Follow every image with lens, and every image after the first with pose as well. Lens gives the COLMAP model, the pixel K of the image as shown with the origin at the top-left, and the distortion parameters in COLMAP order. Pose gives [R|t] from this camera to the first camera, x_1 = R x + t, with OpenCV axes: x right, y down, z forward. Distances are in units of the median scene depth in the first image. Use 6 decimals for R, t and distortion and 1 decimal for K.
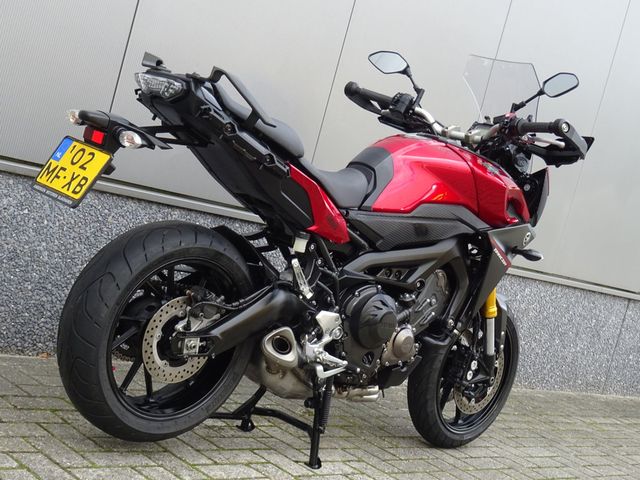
lens RADIAL K [[1081.3, 0, 319.7], [0, 1081.3, 239.1], [0, 0, 1]] dist [-0.006320, 0.000000]
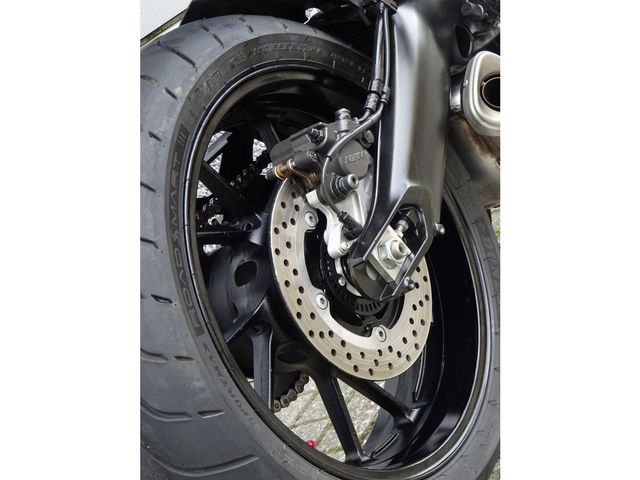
lens RADIAL K [[1564.5, 0, 320.1], [0, 1564.5, 240.1], [0, 0, 1]] dist [0.110021, 0.000000]
pose [[0.642486, -0.763967, -0.059708, -0.097198], [0.764378, 0.633419, 0.120443, 0.009227], [-0.054194, -0.123023, 0.990923, 0.445365]]
